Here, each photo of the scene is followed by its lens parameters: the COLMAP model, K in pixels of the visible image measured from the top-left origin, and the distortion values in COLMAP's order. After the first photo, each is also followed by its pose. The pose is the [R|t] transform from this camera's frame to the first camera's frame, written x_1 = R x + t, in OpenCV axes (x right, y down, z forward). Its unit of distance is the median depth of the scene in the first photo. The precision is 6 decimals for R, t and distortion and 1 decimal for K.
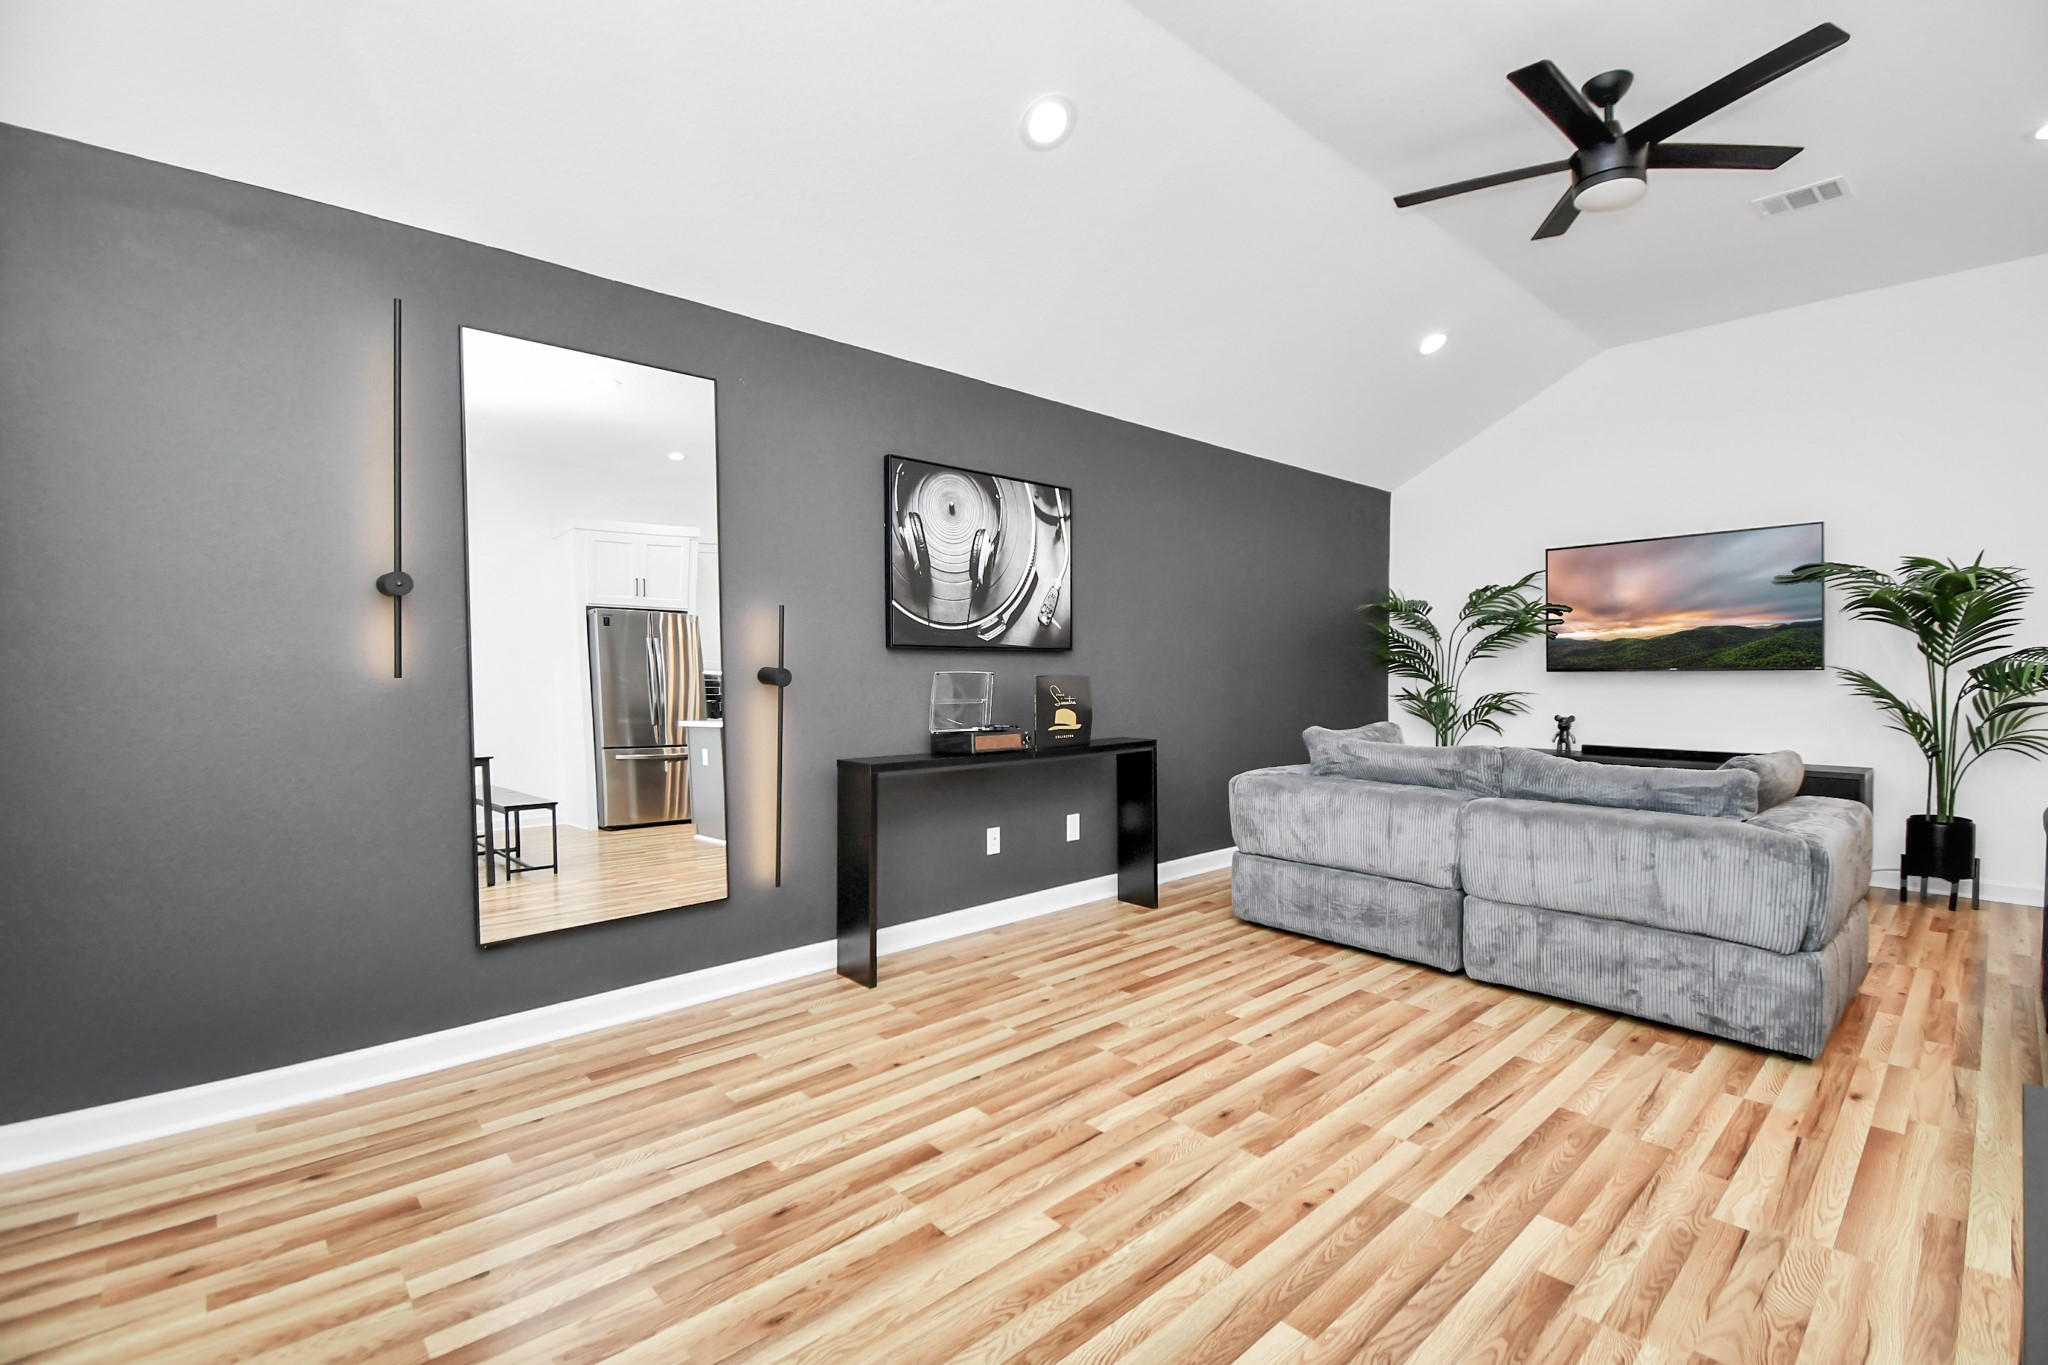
lens RADIAL K [[923.6, 0, 1024.0], [0, 923.6, 682.5], [0, 0, 1]] dist [0.038134, -0.041749]
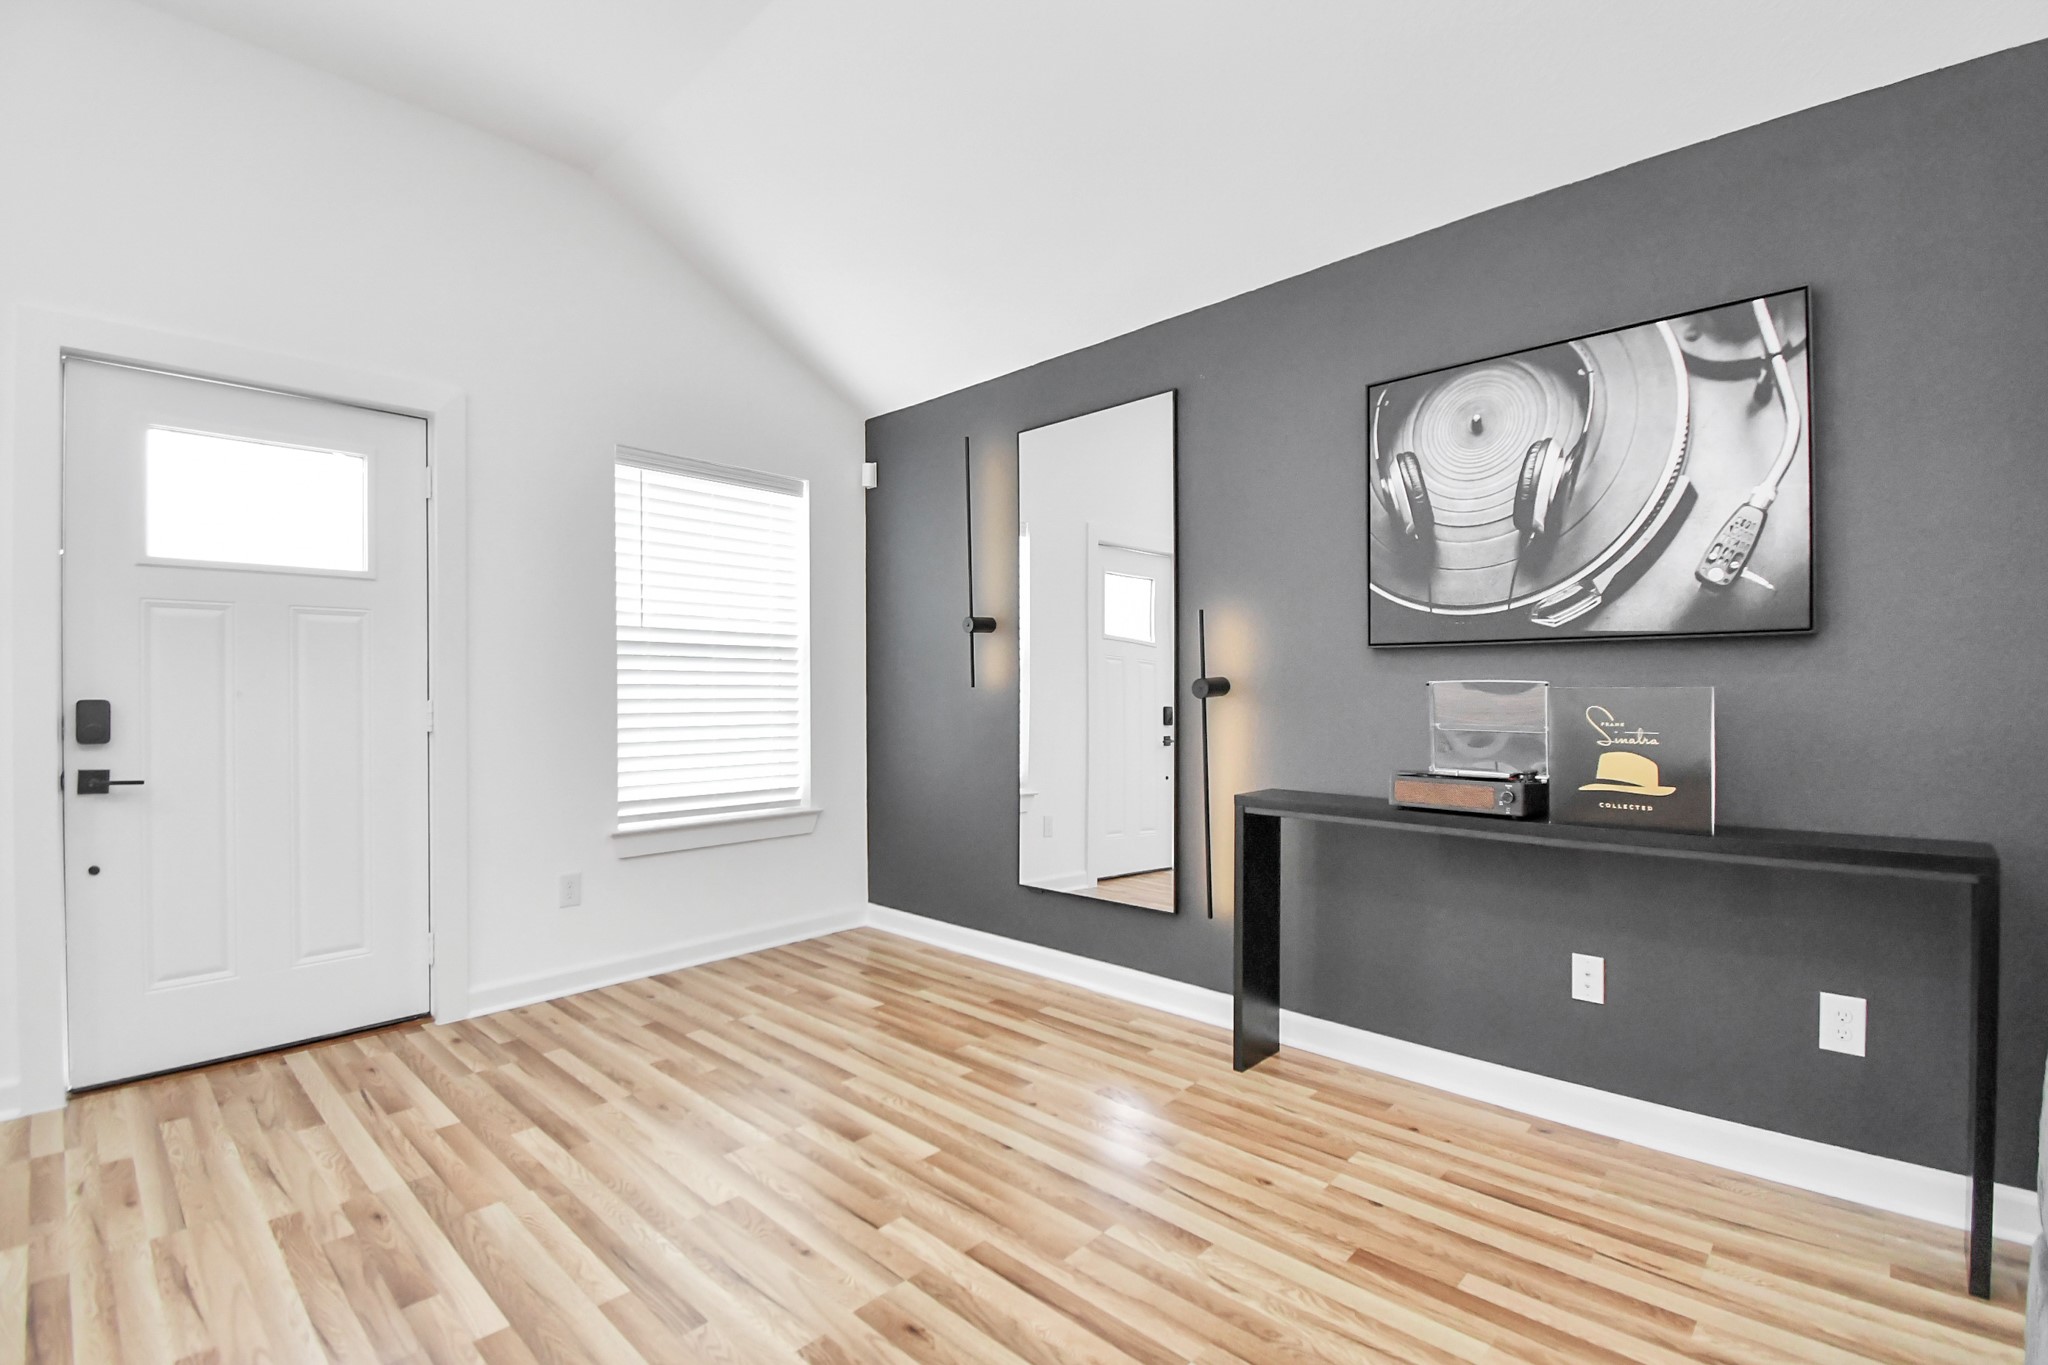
lens RADIAL K [[907.0, 0, 918.2], [0, 907.0, 685.3], [0, 0, 1]] dist [0.000591, -0.007251]
pose [[0.021598, -0.000543, -0.999767, 0.556729], [-0.010134, 0.999948, -0.000762, -0.004425], [0.999715, 0.010149, 0.021591, 0.623867]]
